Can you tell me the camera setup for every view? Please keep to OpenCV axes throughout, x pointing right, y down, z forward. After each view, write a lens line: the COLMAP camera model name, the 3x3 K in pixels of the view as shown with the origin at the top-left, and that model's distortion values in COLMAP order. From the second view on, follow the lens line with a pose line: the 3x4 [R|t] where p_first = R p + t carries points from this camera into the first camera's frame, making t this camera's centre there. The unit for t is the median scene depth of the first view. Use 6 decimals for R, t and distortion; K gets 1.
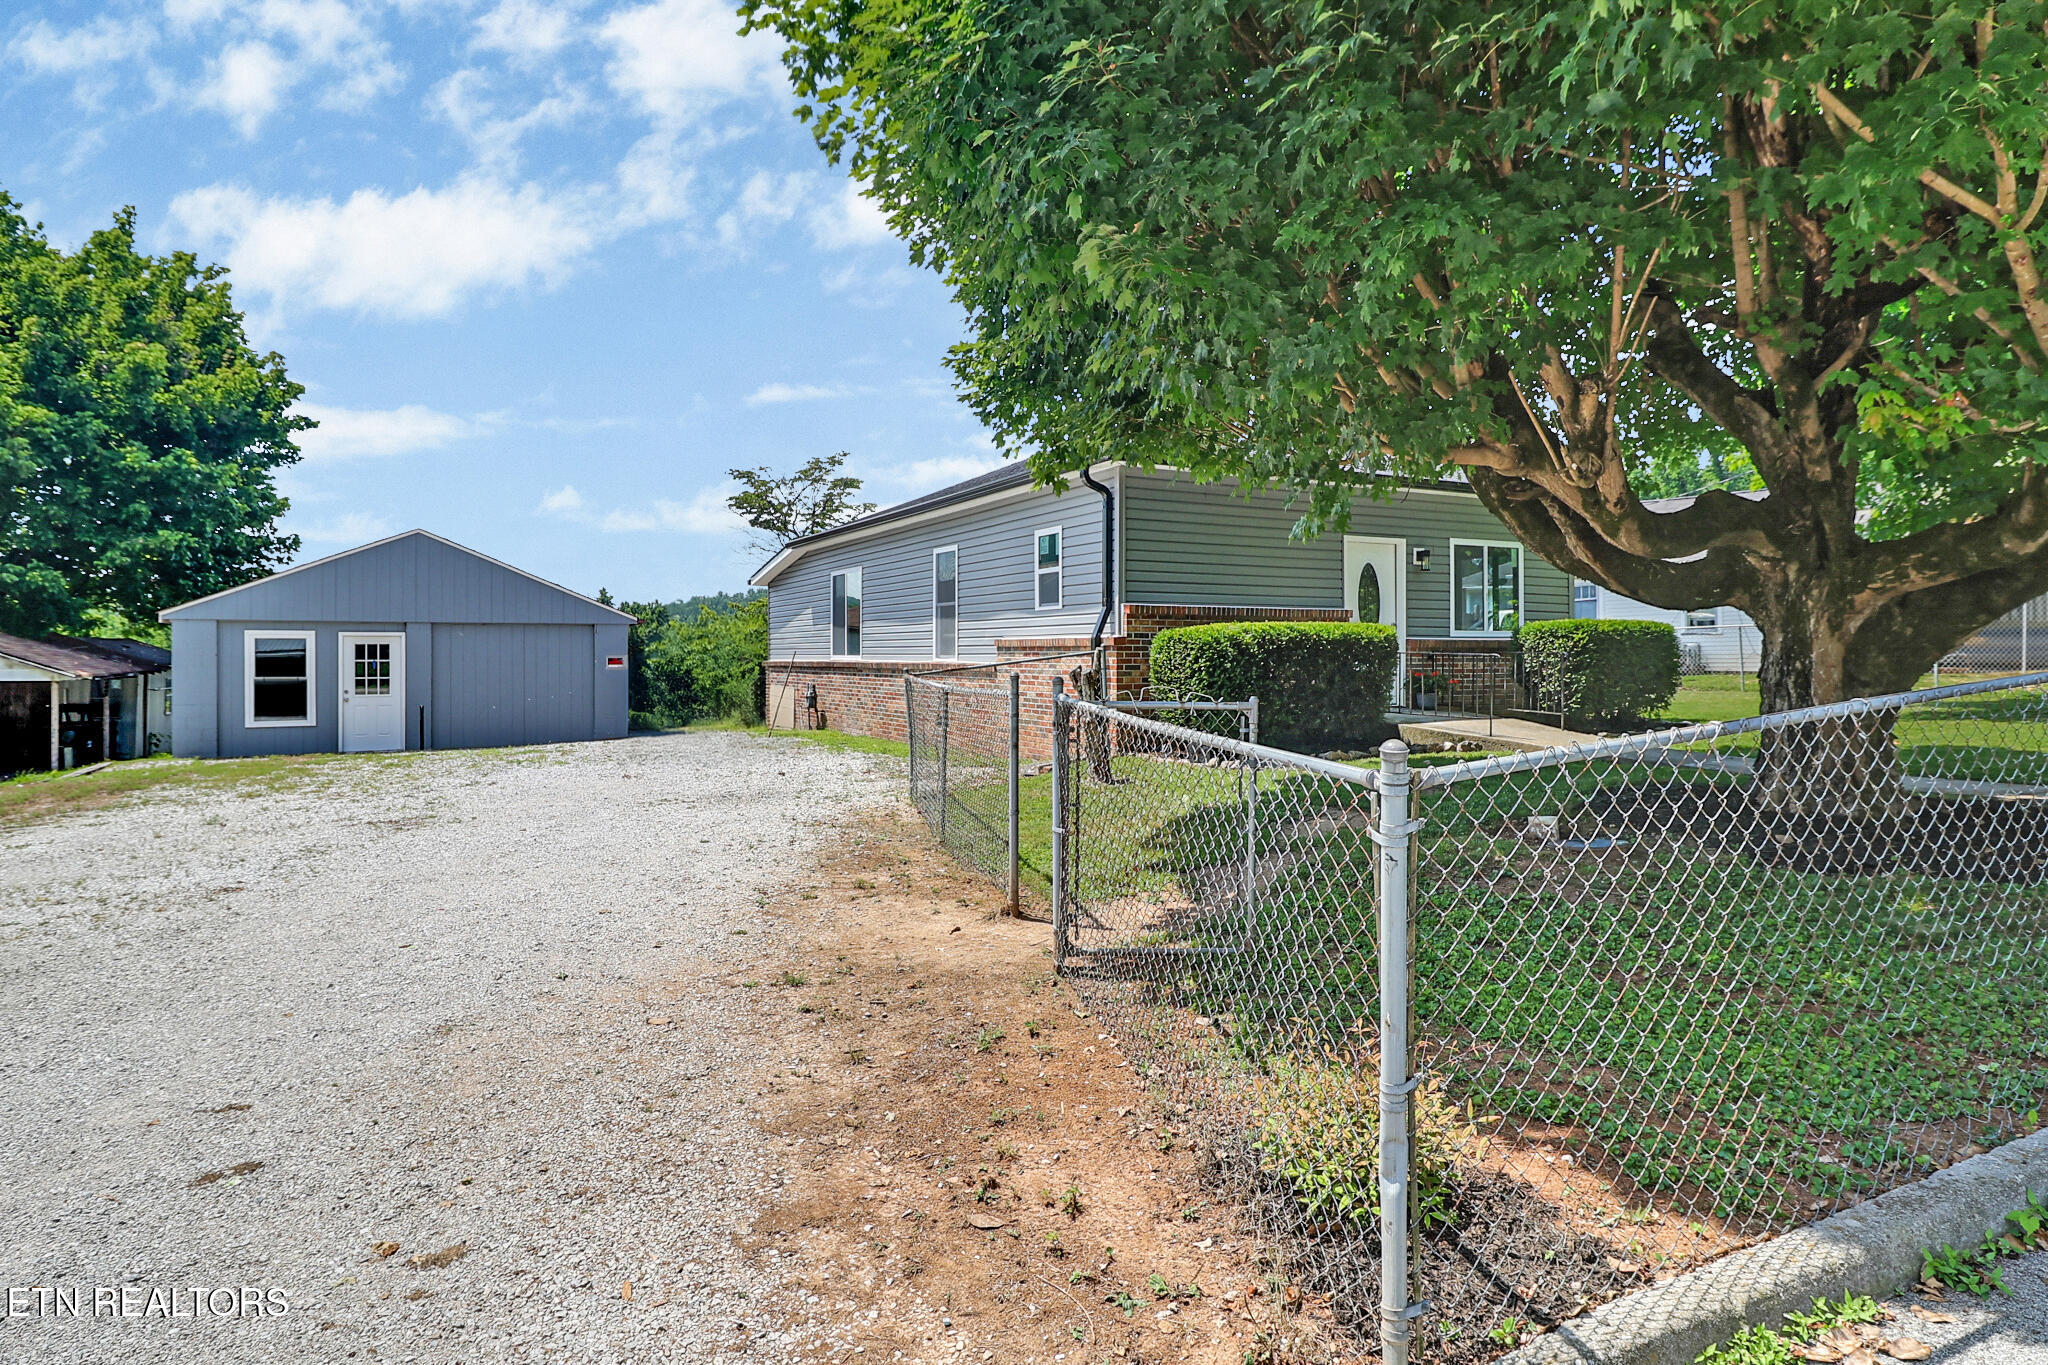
lens RADIAL K [[1220.1, 0, 1023.6], [0, 1220.1, 676.5], [0, 0, 1]] dist [-0.004679, -0.001969]
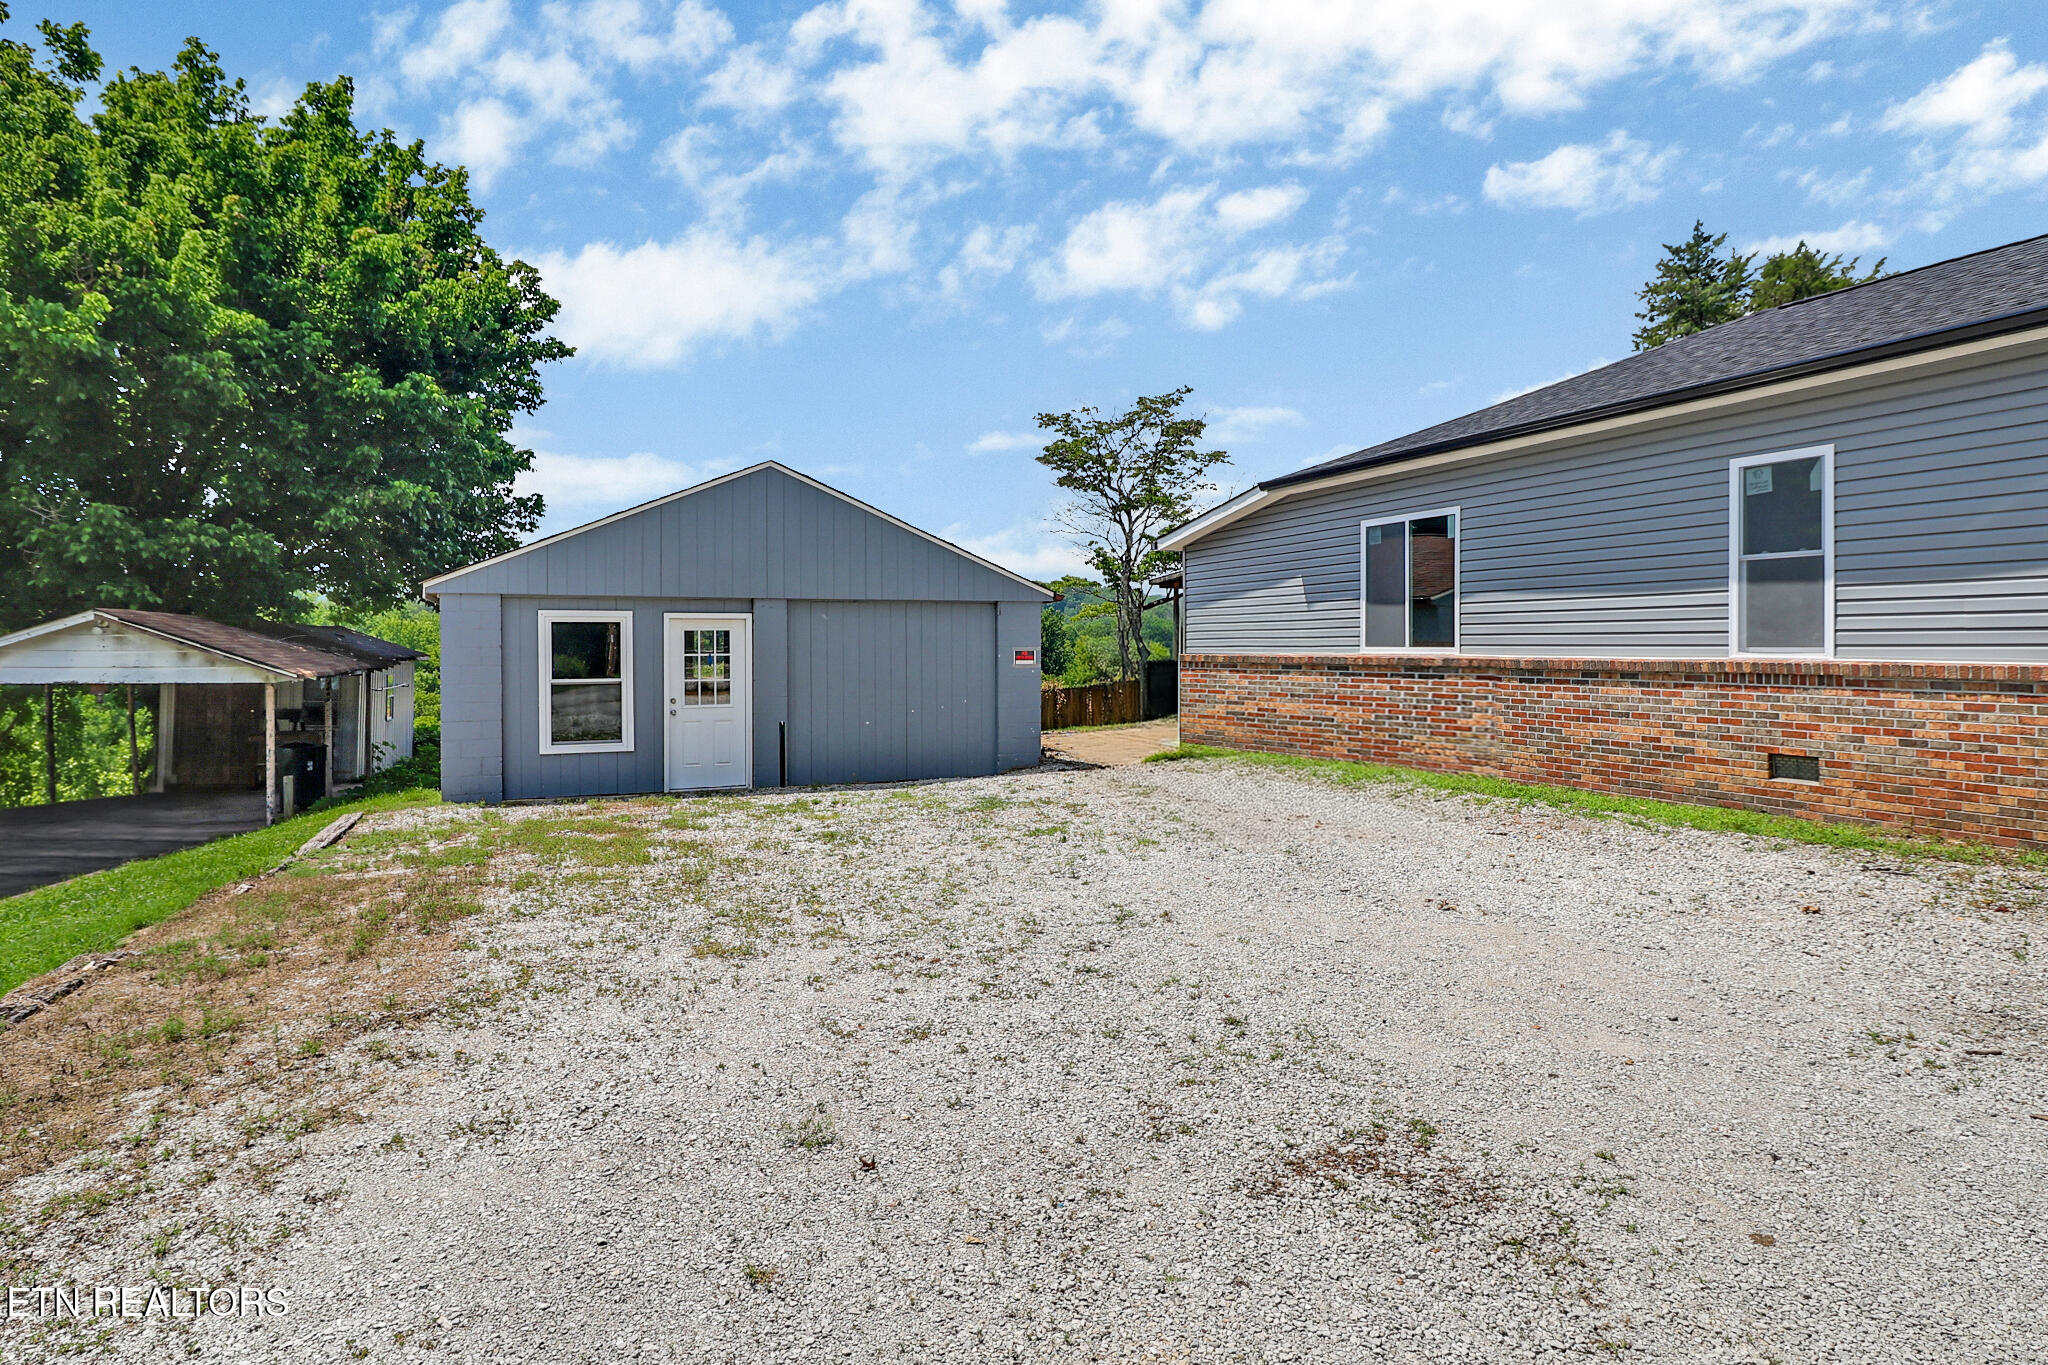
lens RADIAL K [[1218.5, 0, 1024.3], [0, 1218.5, 674.7], [0, 0, 1]] dist [0.004992, -0.000111]
pose [[0.994996, 0.001568, -0.099903, -0.245113], [-0.000700, 0.999962, 0.008724, -0.006908], [0.099913, -0.008611, 0.994959, 0.284680]]
